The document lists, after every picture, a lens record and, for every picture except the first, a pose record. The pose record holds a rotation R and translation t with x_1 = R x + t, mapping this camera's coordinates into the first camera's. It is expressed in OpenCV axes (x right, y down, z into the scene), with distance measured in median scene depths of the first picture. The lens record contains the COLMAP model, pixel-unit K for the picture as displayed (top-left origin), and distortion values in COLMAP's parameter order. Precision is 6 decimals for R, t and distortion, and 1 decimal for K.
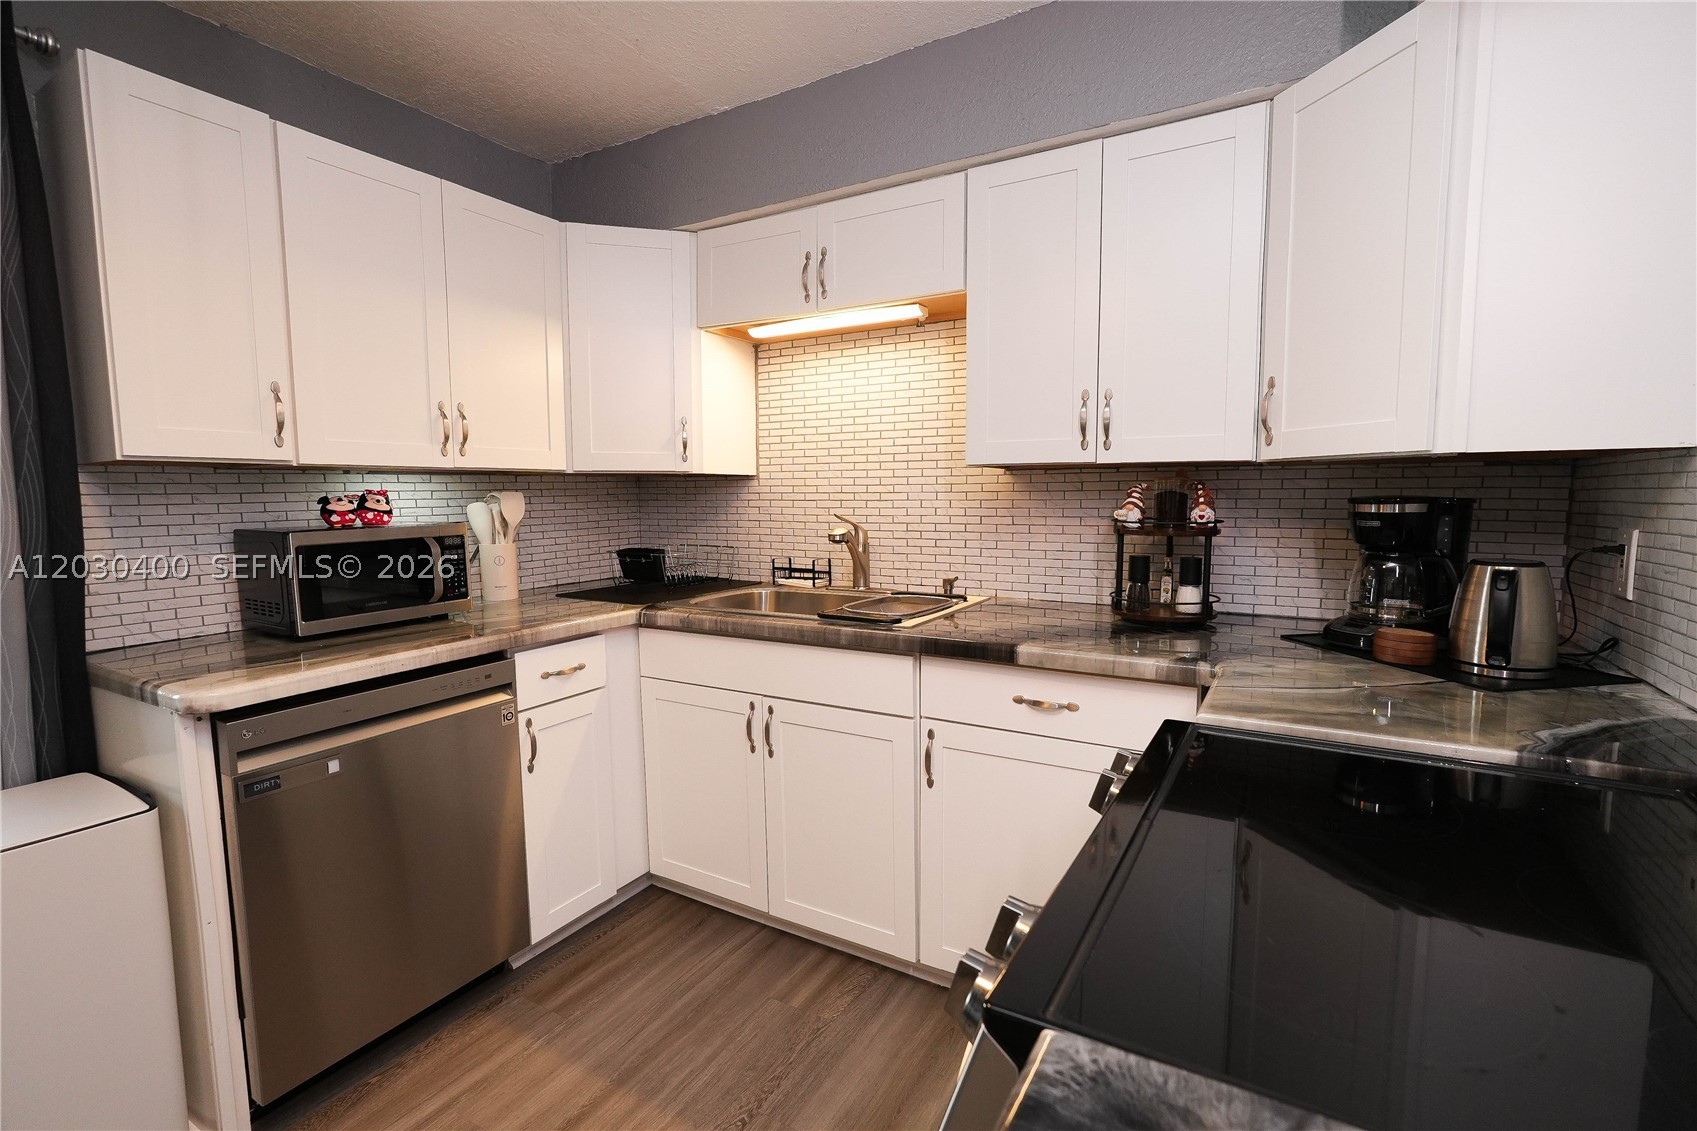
lens RADIAL K [[771.7, 0, 848.3], [0, 771.7, 566.5], [0, 0, 1]] dist [-0.023189, 0.011220]
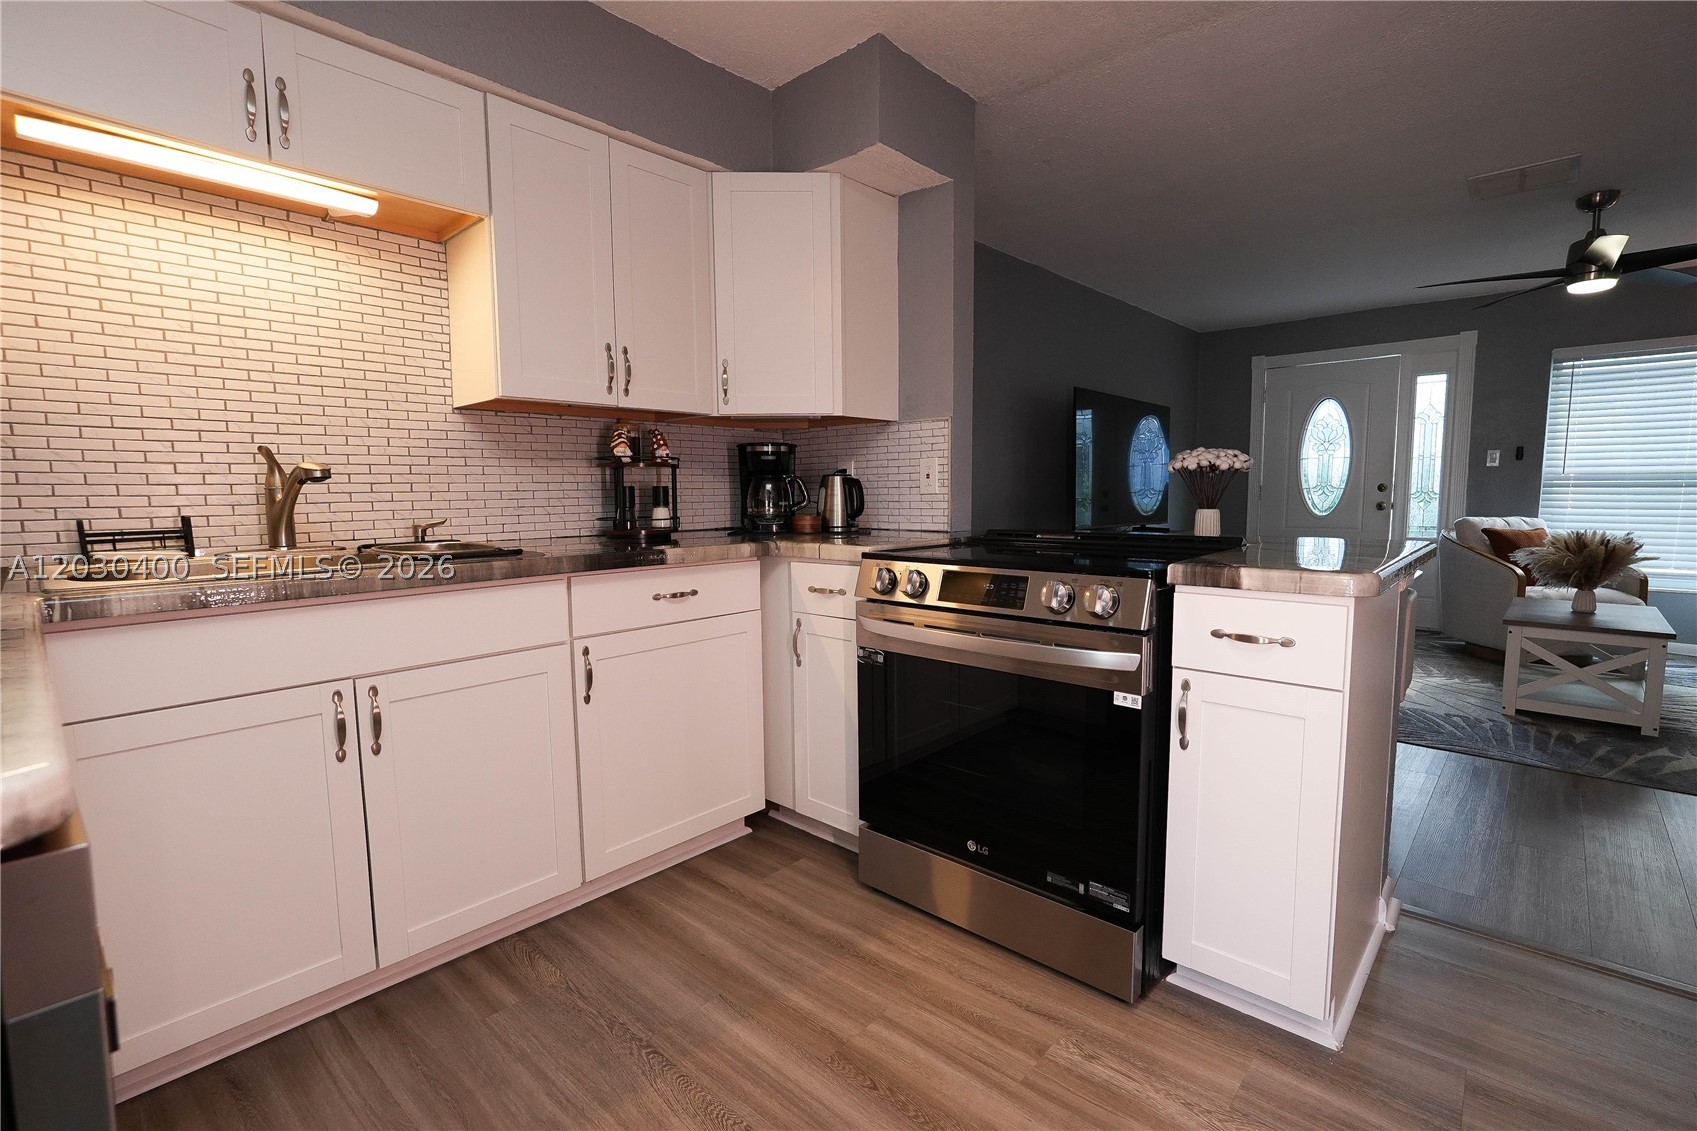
lens RADIAL K [[771.1, 0, 847.4], [0, 771.1, 566.3], [0, 0, 1]] dist [-0.022566, 0.010762]
pose [[0.203349, -0.090669, 0.974899, -0.726128], [0.103963, 0.992074, 0.070582, 0.060149], [-0.973571, 0.087001, 0.211163, 0.380331]]
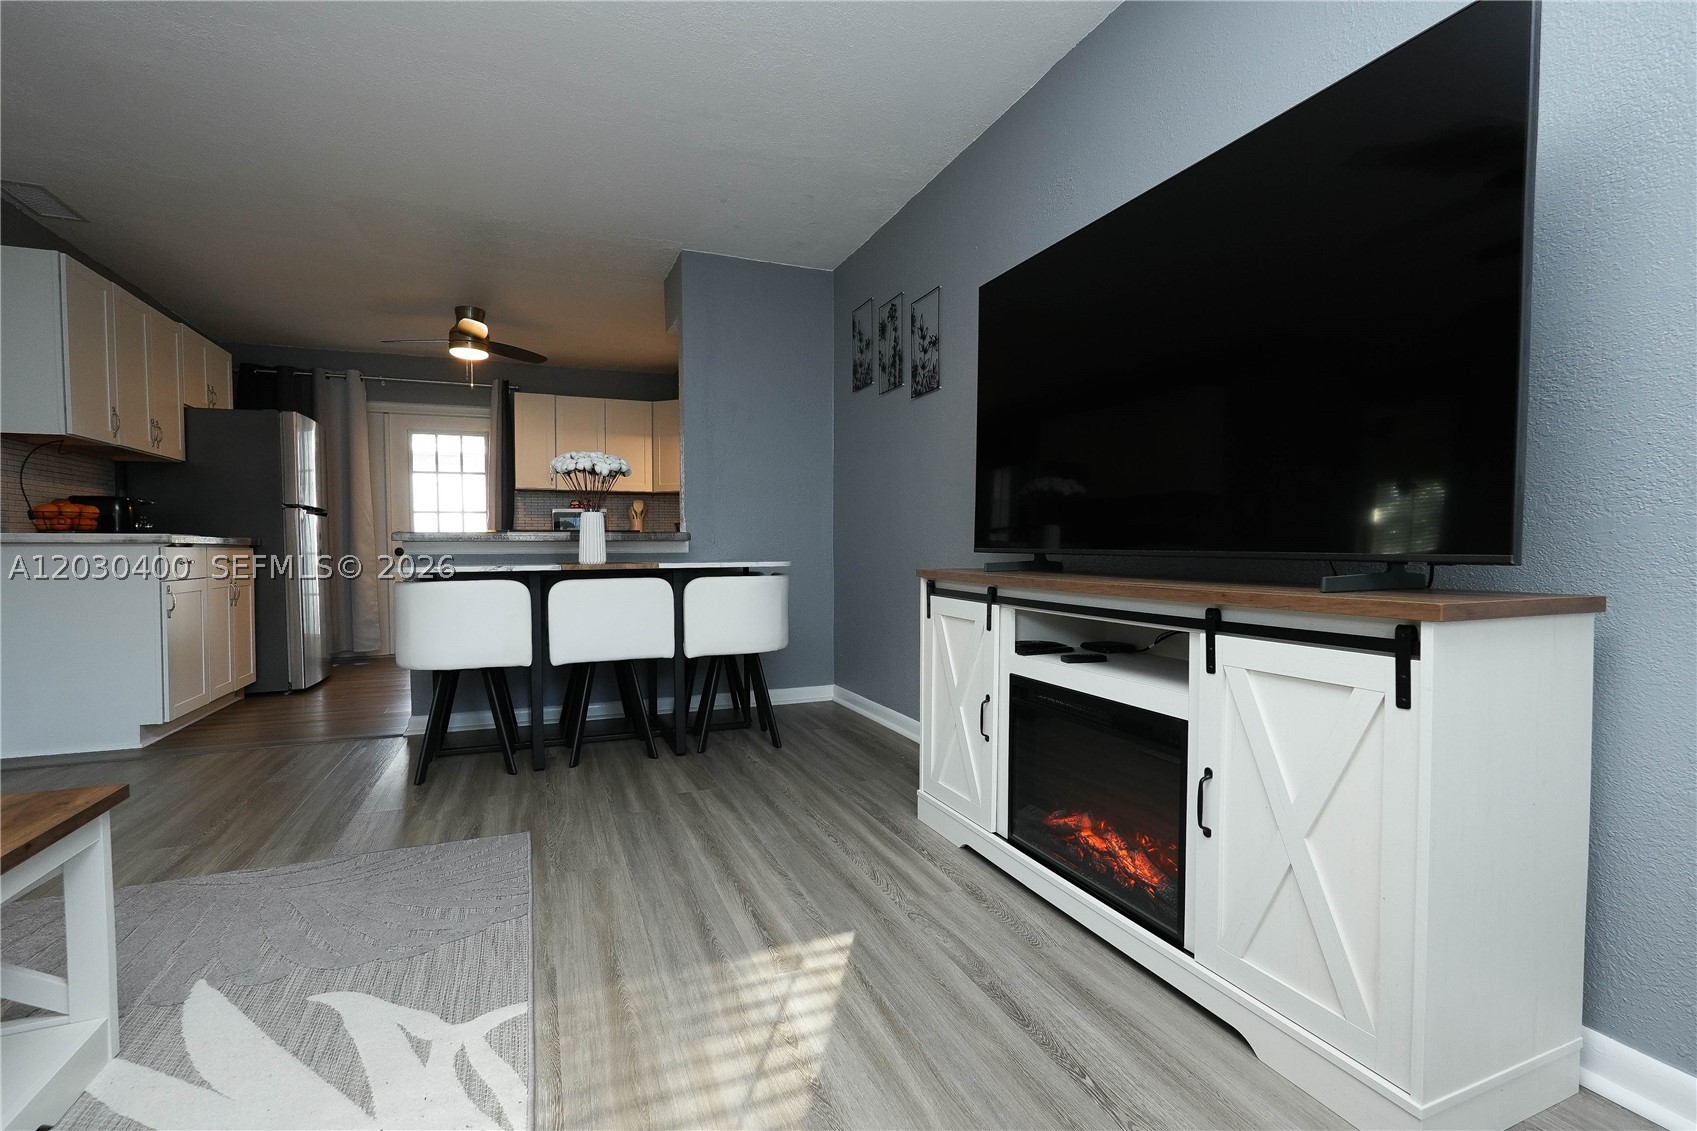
lens RADIAL K [[780.5, 0, 842.8], [0, 780.5, 570.4], [0, 0, 1]] dist [-0.014819, 0.011587]
pose [[0.795107, 0.019339, -0.606161, 2.135442], [-0.059376, 0.997172, -0.046070, 0.276219], [0.603556, 0.072622, 0.794007, -0.872120]]
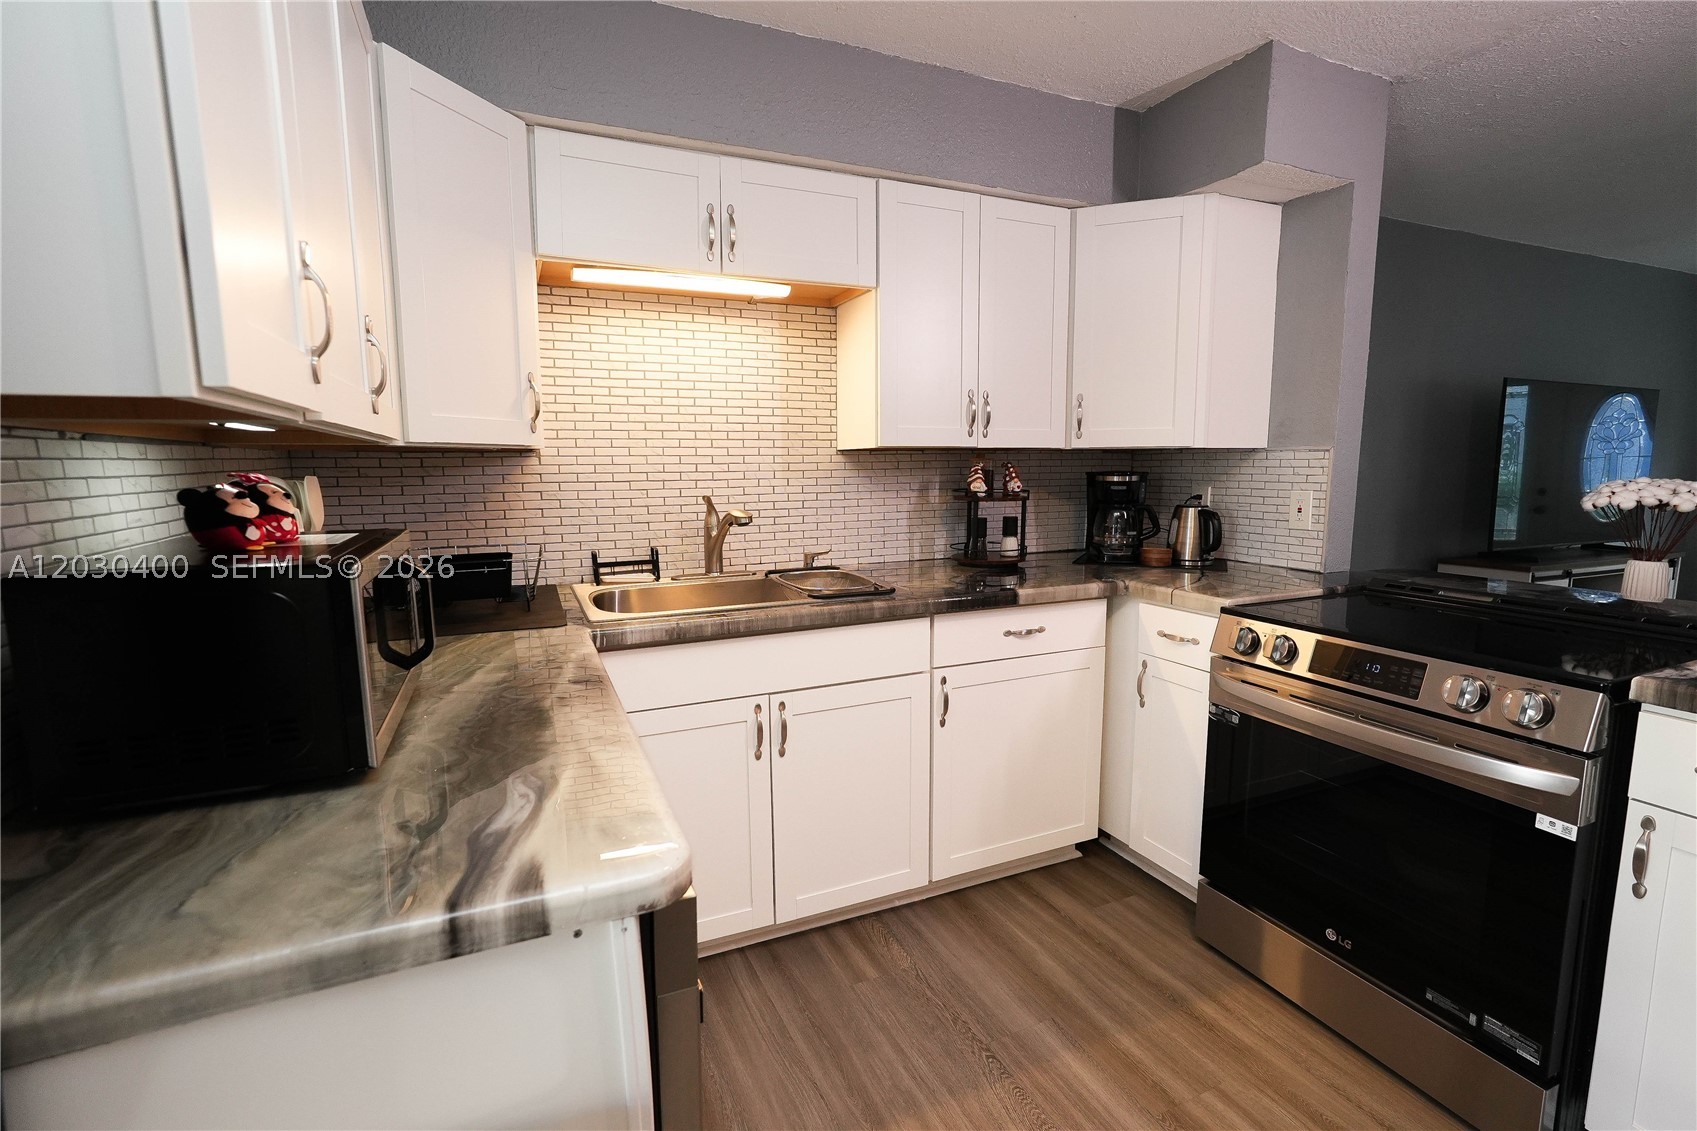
lens RADIAL K [[771.1, 0, 847.4], [0, 771.1, 566.3], [0, 0, 1]] dist [-0.022566, 0.010762]
pose [[0.578150, -0.106328, 0.808973, -0.792158], [0.083382, 0.993981, 0.071055, -0.041575], [-0.811659, 0.026373, 0.583536, 0.387994]]
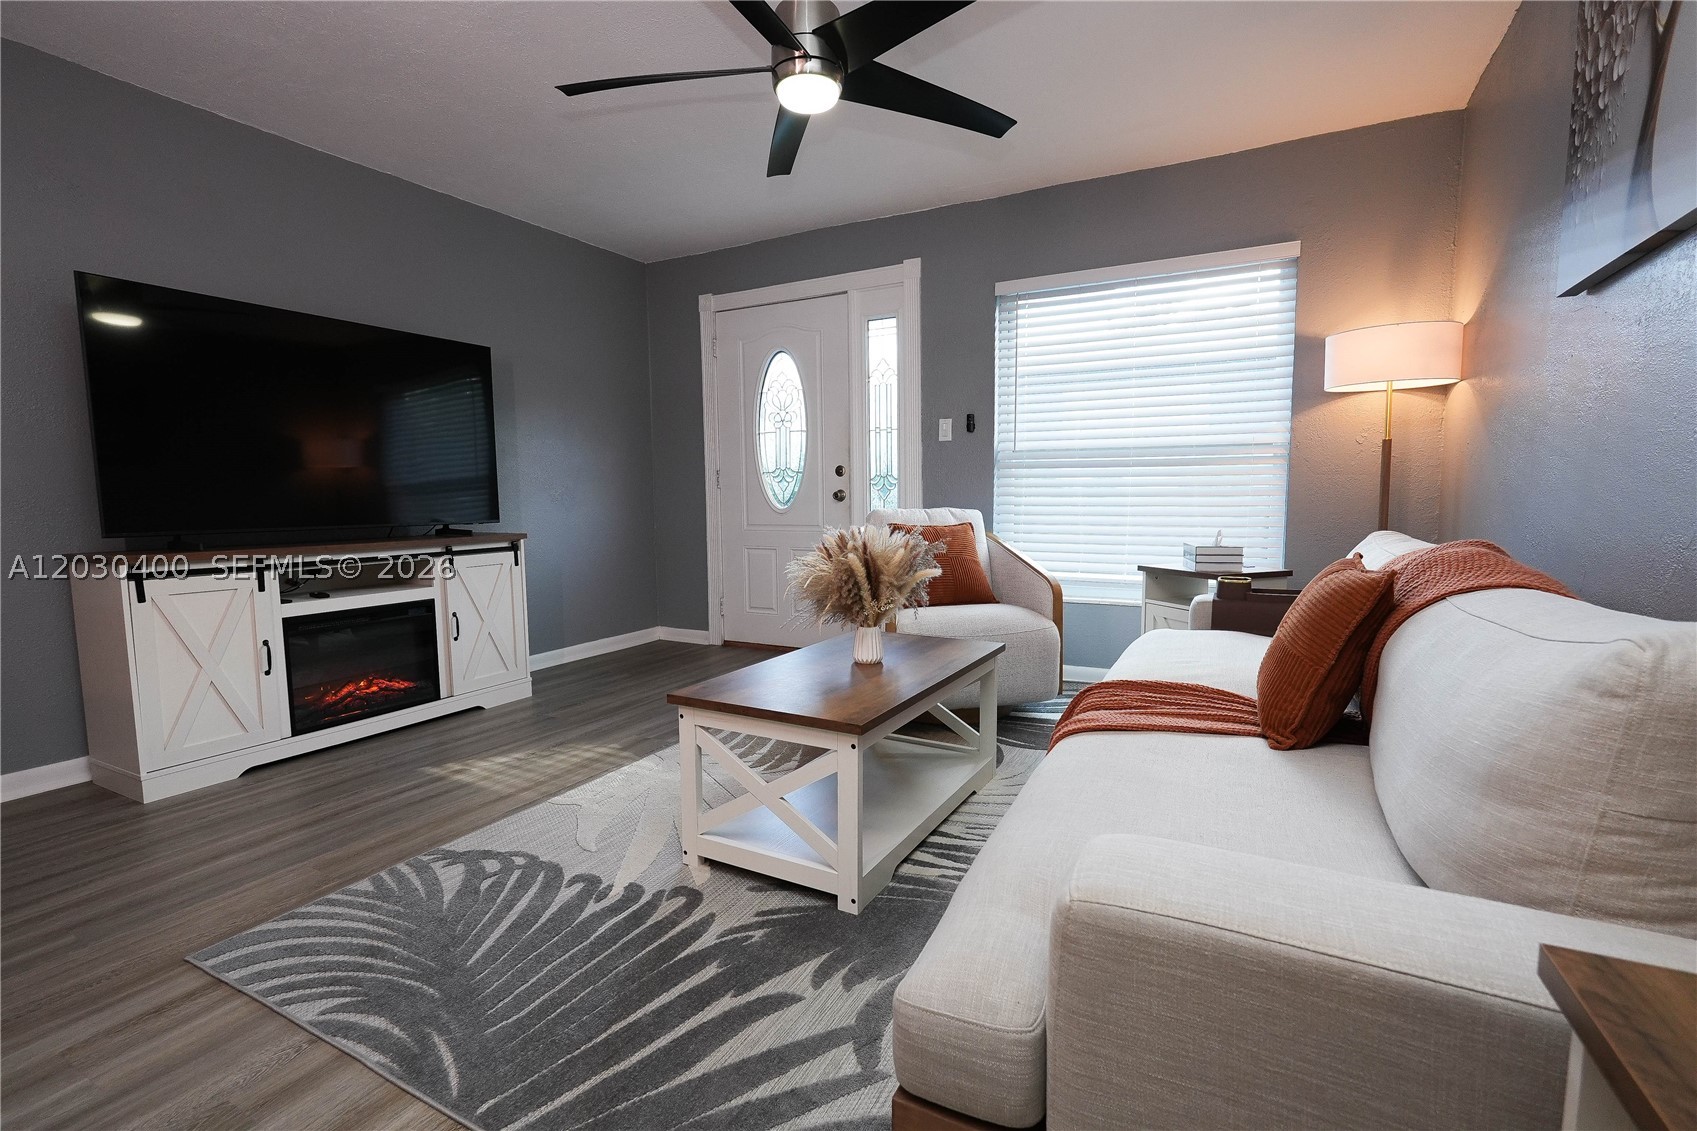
lens RADIAL K [[770.9, 0, 848.1], [0, 770.9, 567.2], [0, 0, 1]] dist [-0.022640, 0.010904]
pose [[-0.043632, -0.093063, 0.994704, 0.328064], [0.109316, 0.989229, 0.097346, 0.236692], [-0.993049, 0.112984, -0.032989, -0.910210]]
